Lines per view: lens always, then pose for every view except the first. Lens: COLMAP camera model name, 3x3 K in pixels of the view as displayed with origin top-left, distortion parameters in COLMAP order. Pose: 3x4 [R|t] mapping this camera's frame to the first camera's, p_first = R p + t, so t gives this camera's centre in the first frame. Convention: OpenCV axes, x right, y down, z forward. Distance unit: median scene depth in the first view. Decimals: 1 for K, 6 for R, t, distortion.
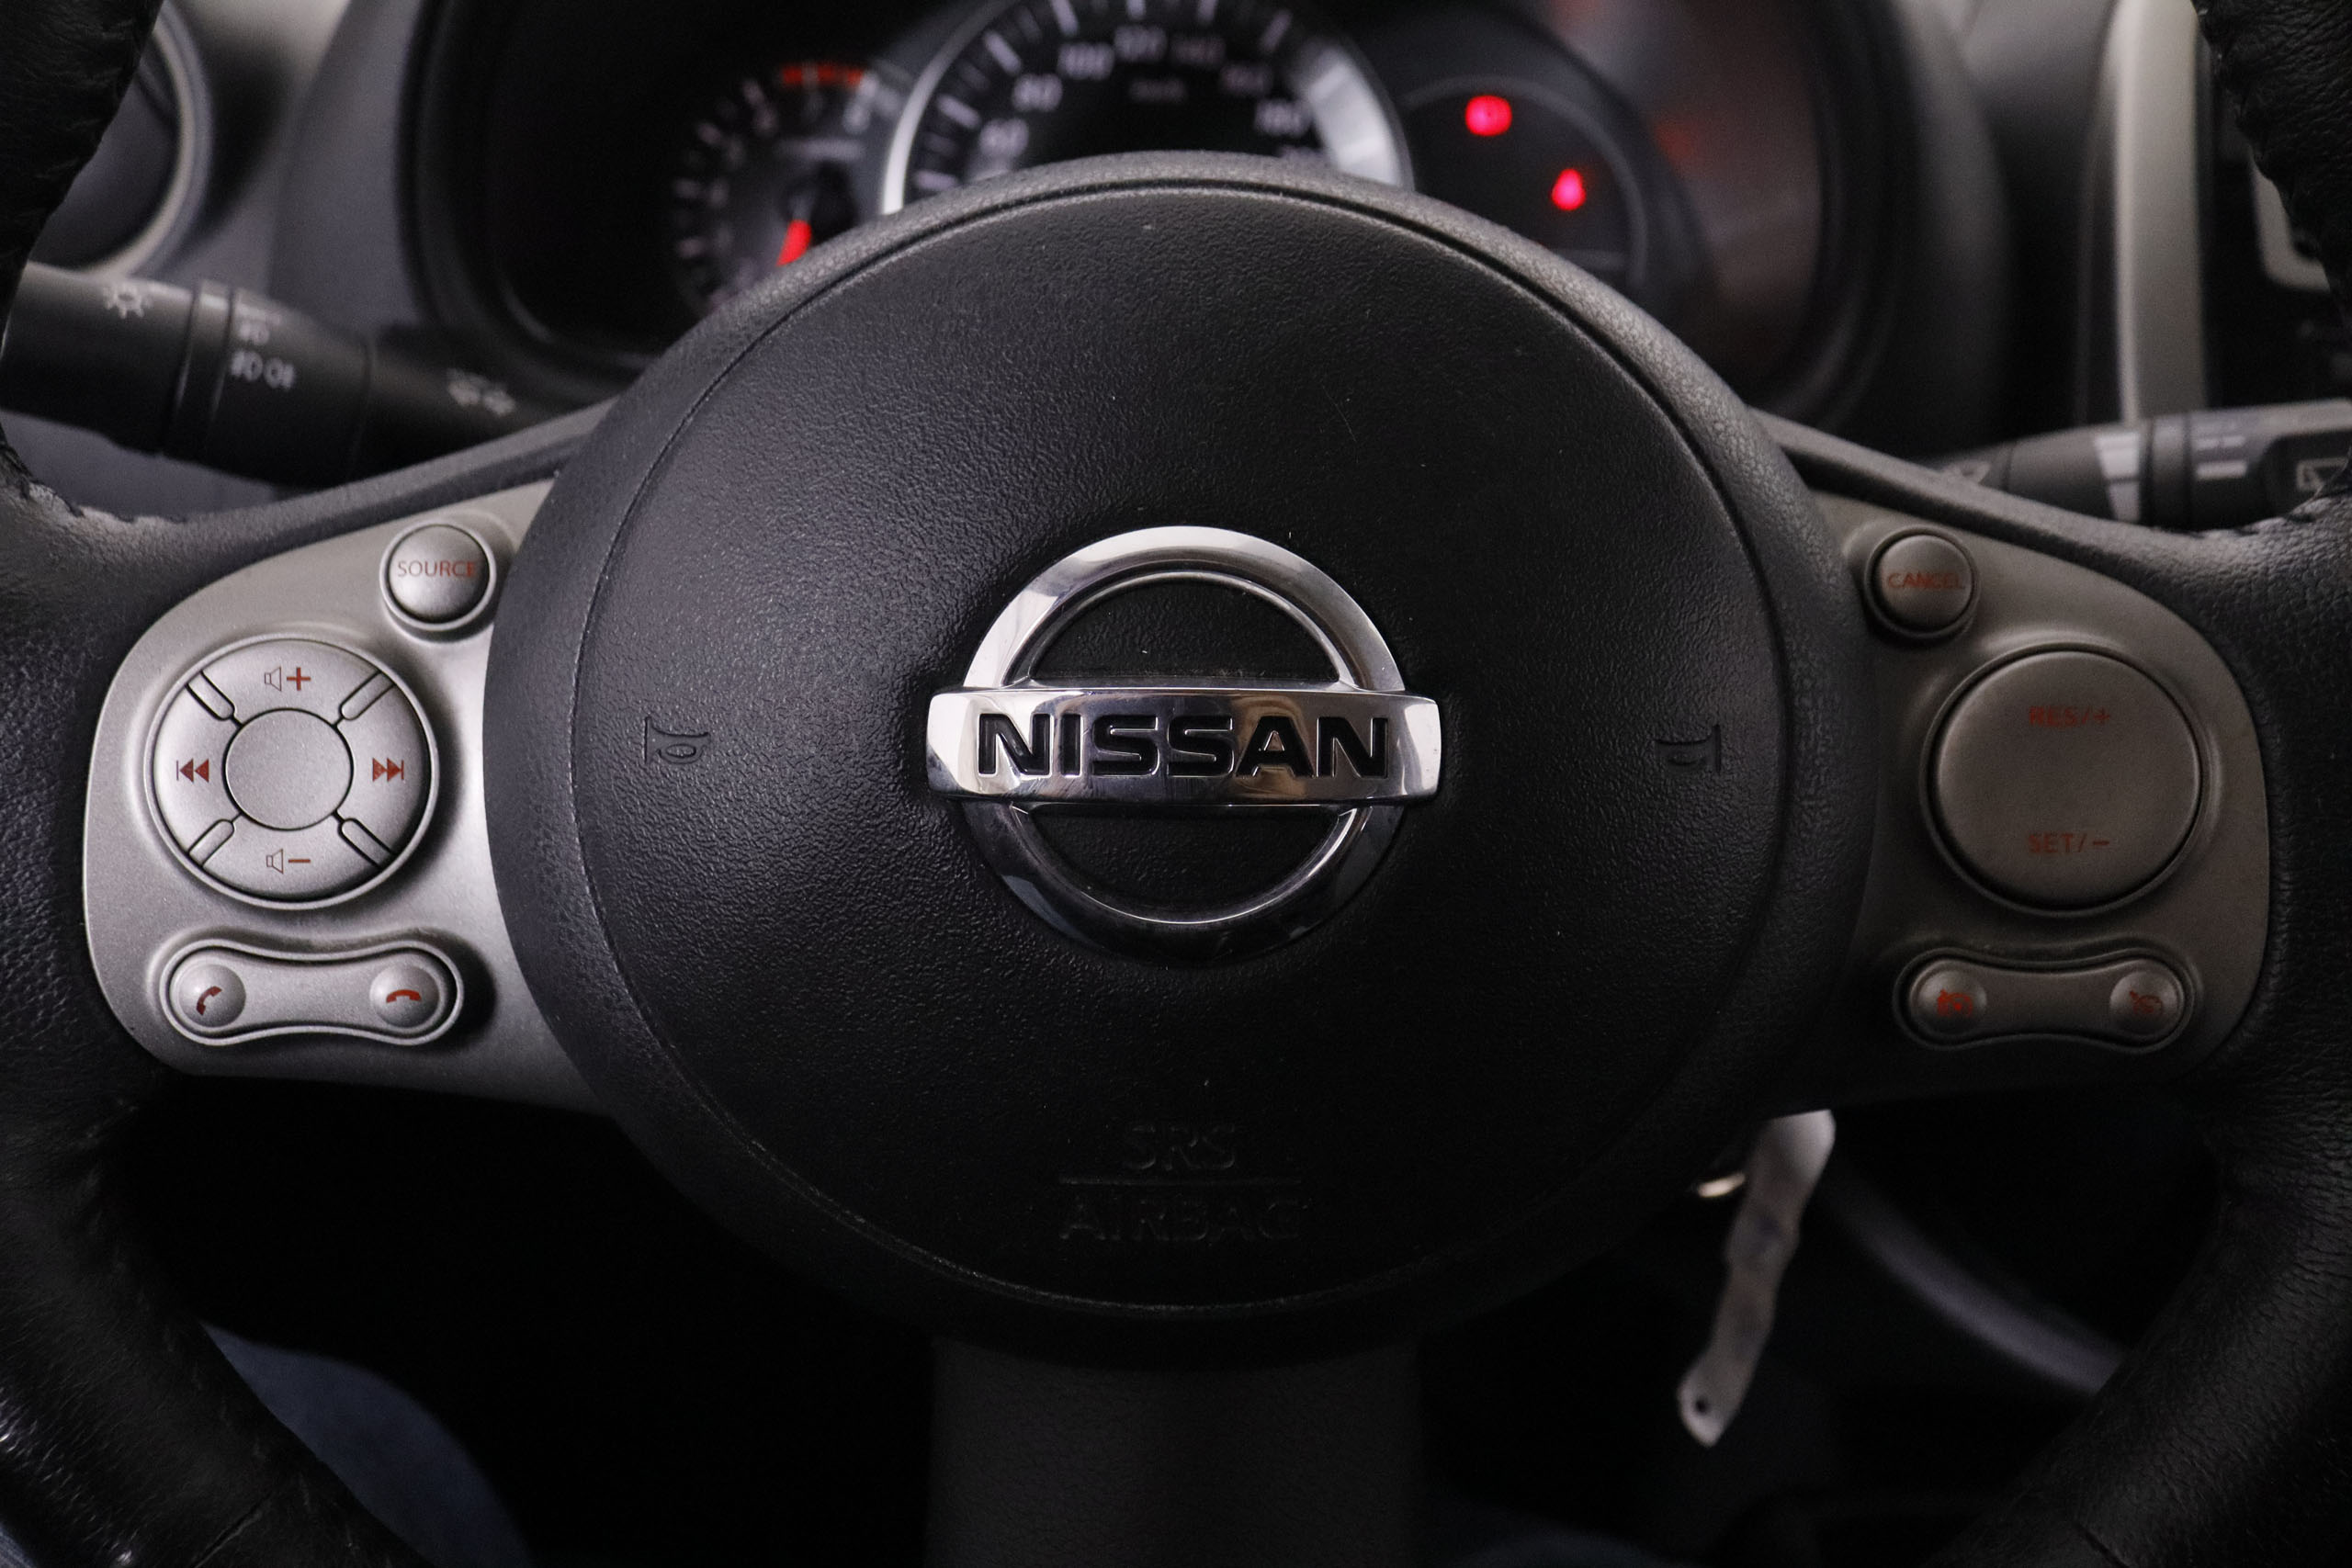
lens RADIAL K [[1887.3, 0, 1176.0], [0, 1887.3, 784.0], [0, 0, 1]] dist [-0.192831, 0.189767]
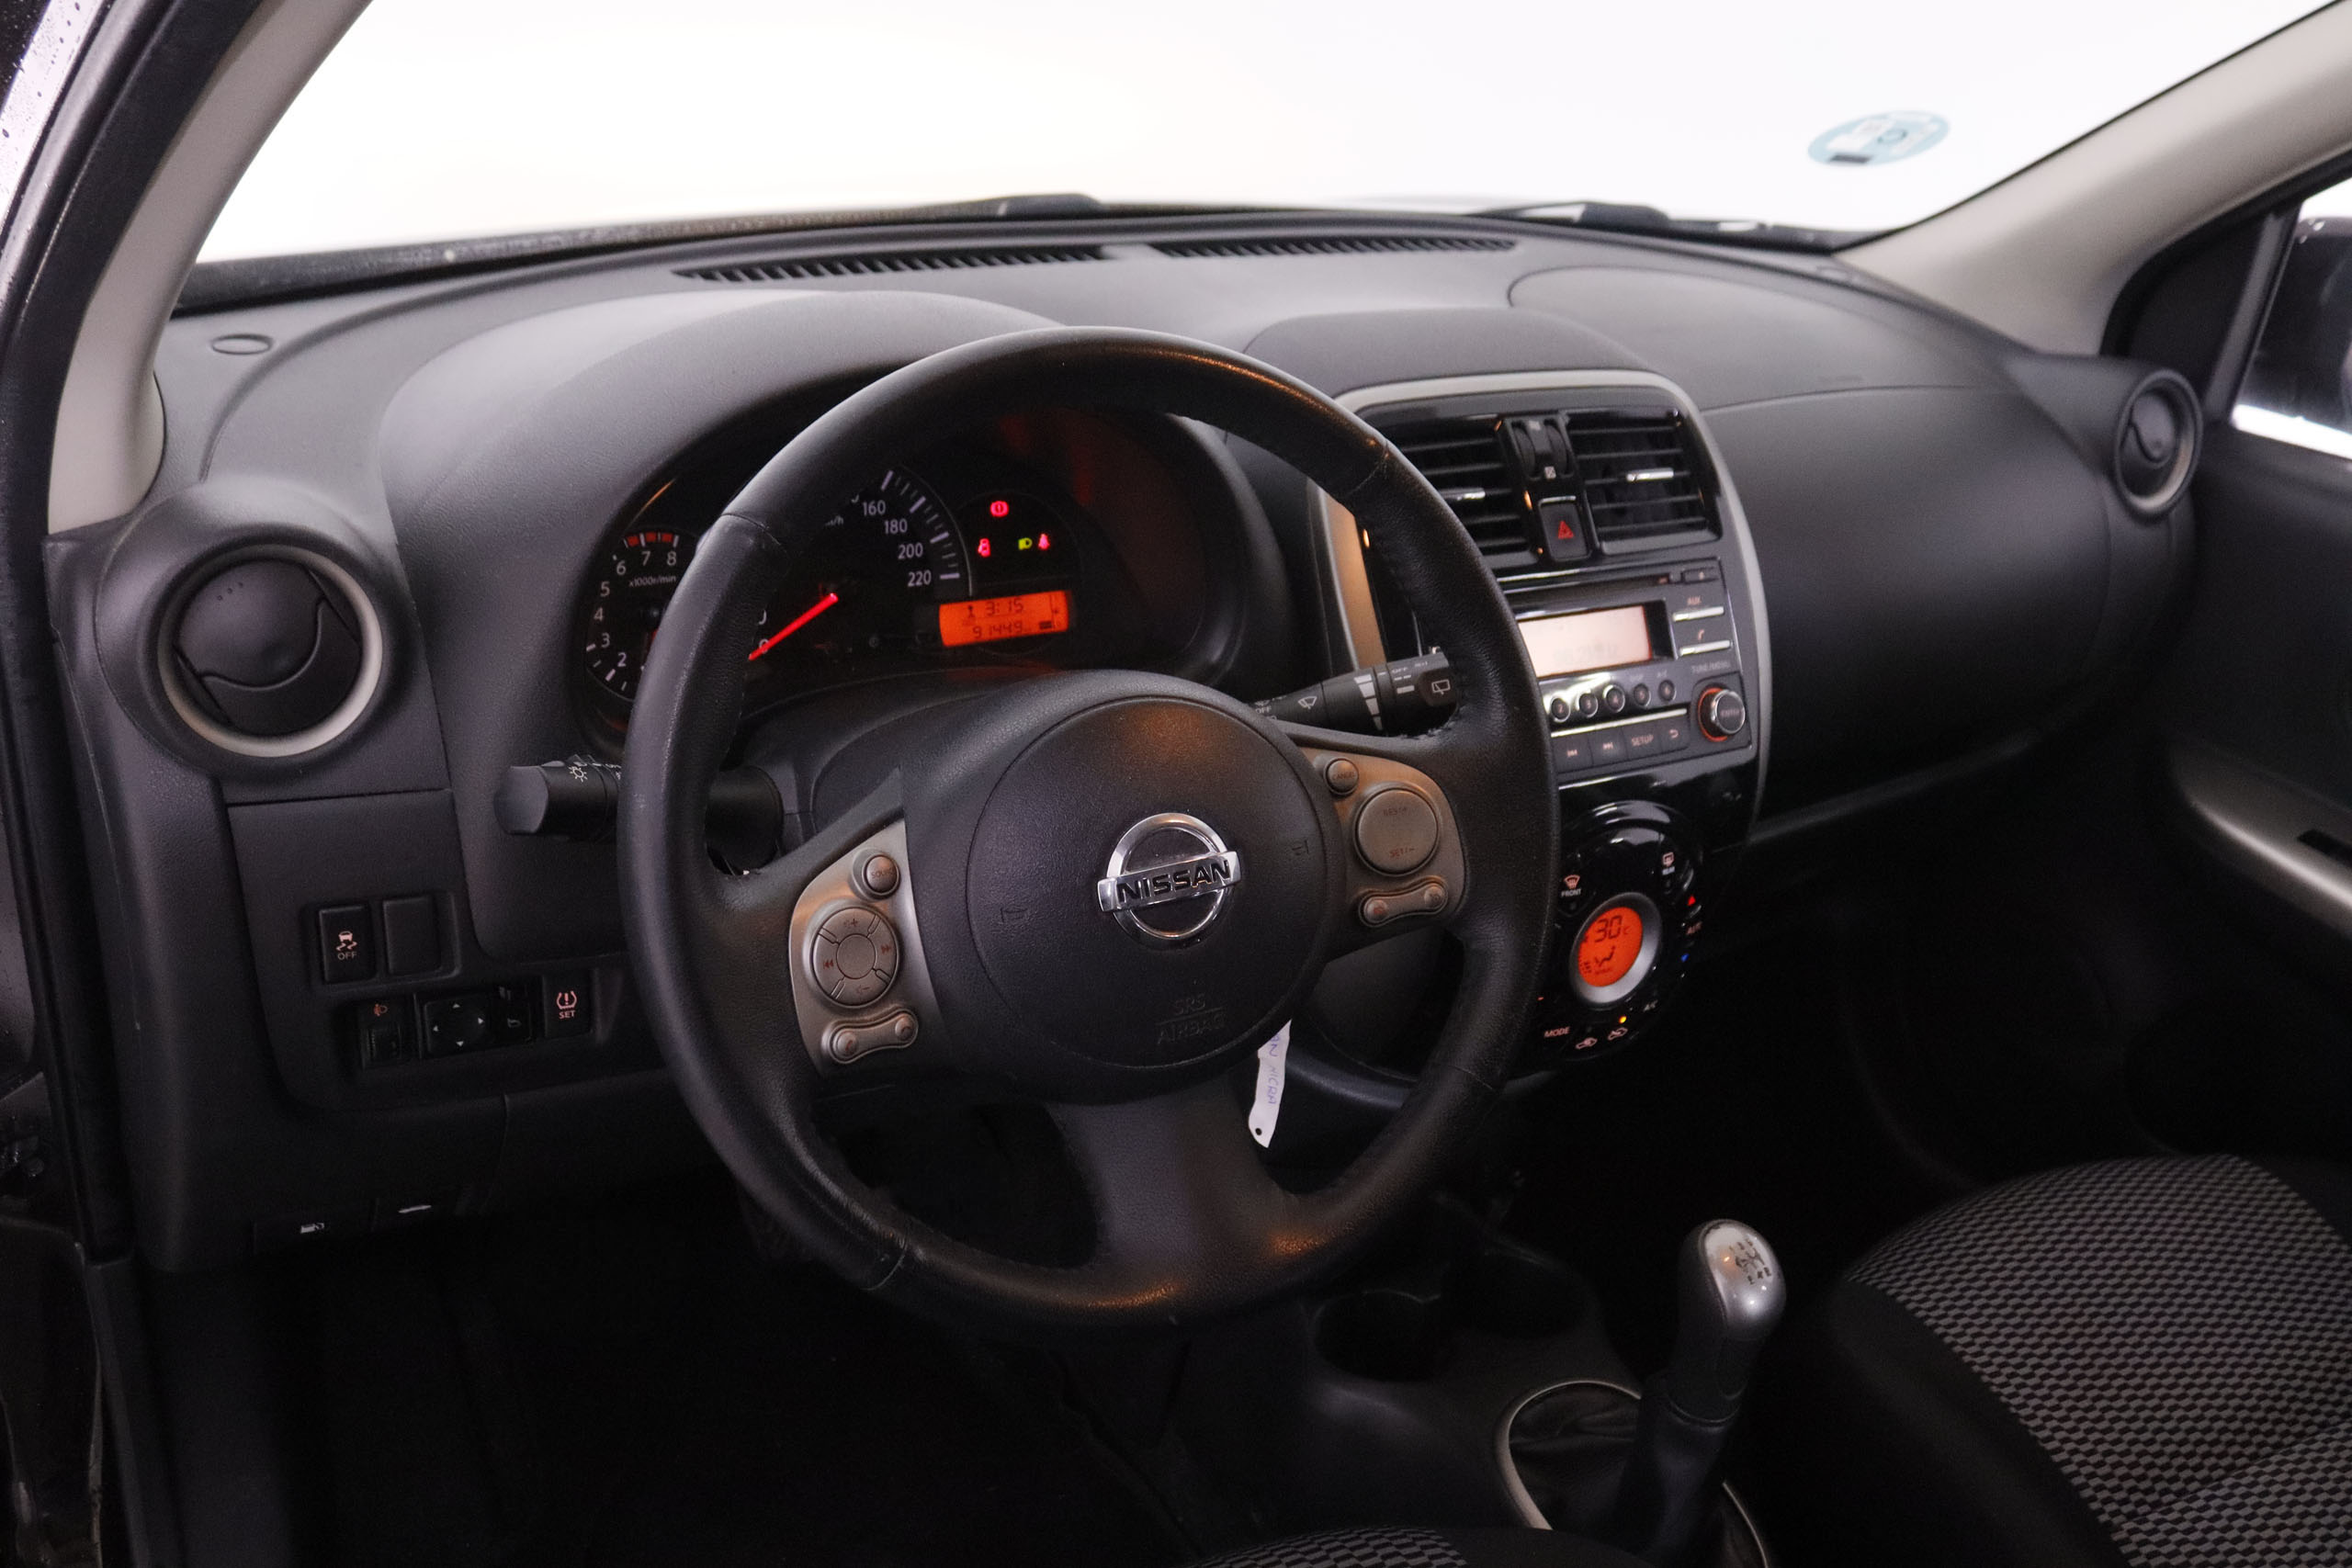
lens RADIAL K [[1967.4, 0, 1176.9], [0, 1967.4, 825.2], [0, 0, 1]] dist [-0.182677, 0.137168]
pose [[0.881890, -0.192647, 0.430299, -1.274018], [0.190491, 0.980487, 0.048562, -0.246398], [-0.431258, 0.039142, 0.901379, -1.843313]]
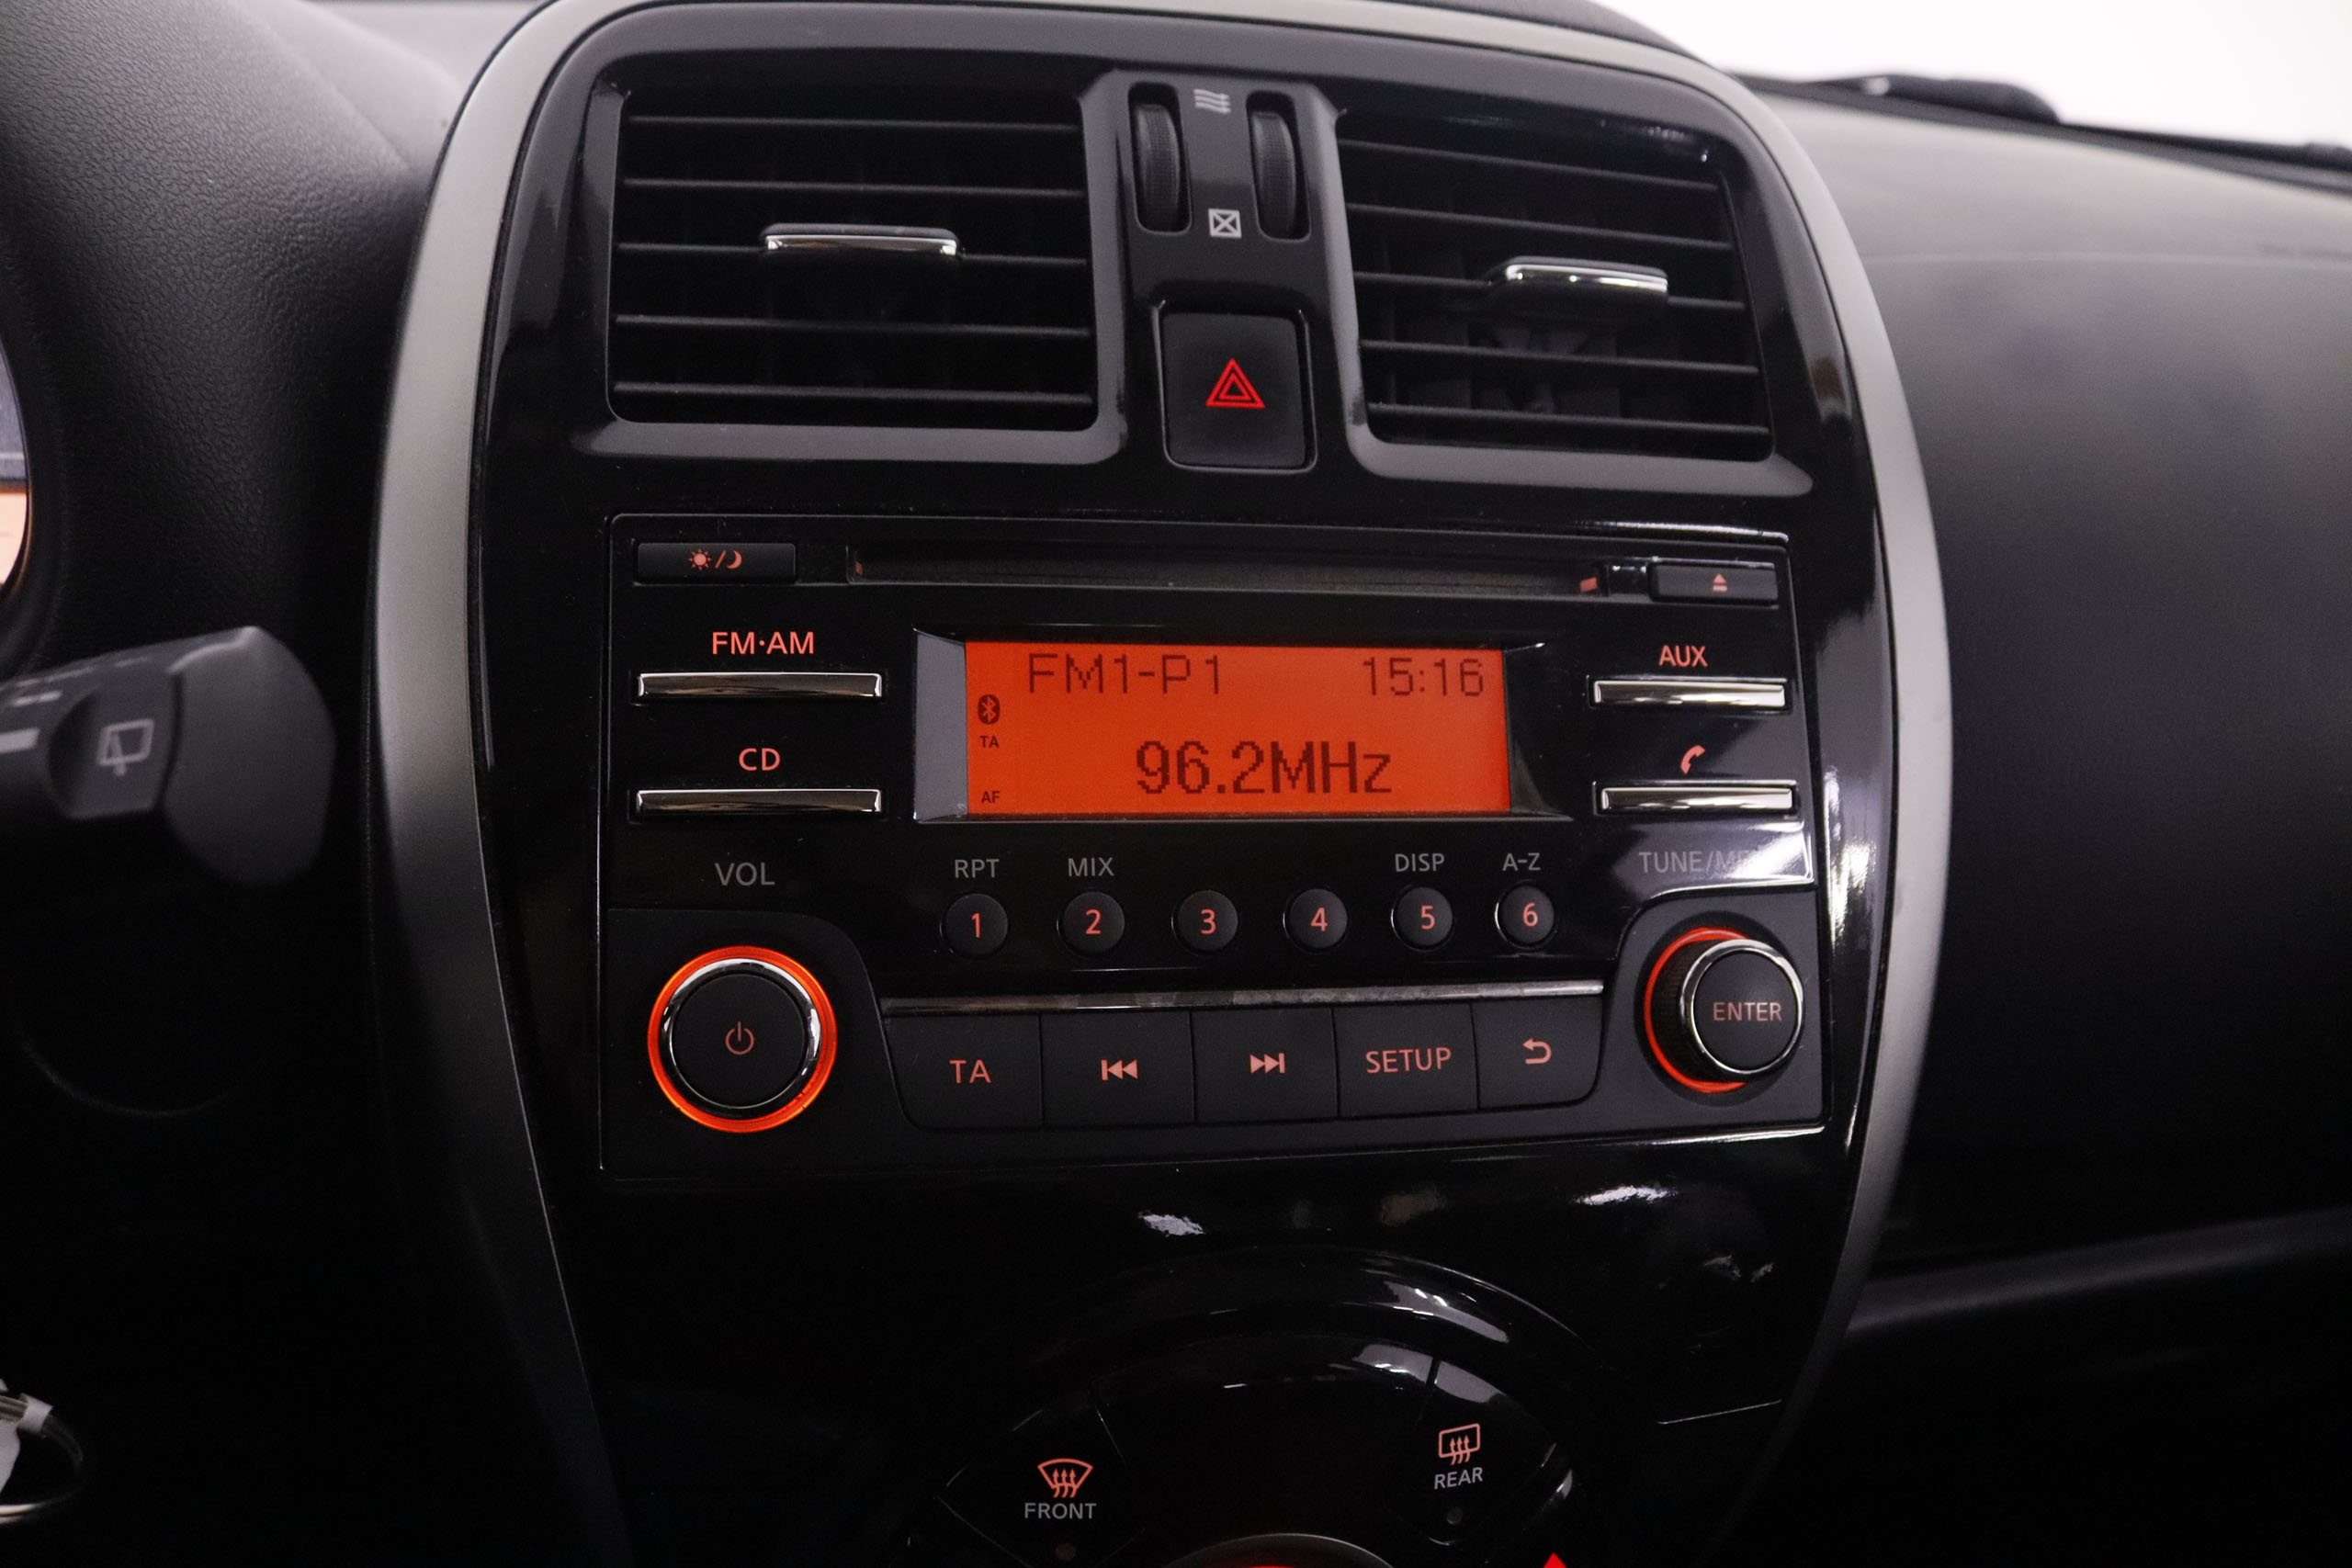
lens RADIAL K [[1887.3, 0, 1176.0], [0, 1887.3, 784.0], [0, 0, 1]] dist [-0.192831, 0.189767]
pose [[0.983266, -0.035137, 0.178754, 1.239140], [0.052590, 0.994196, -0.093852, -0.096114], [-0.174418, 0.101682, 0.979407, 0.412195]]
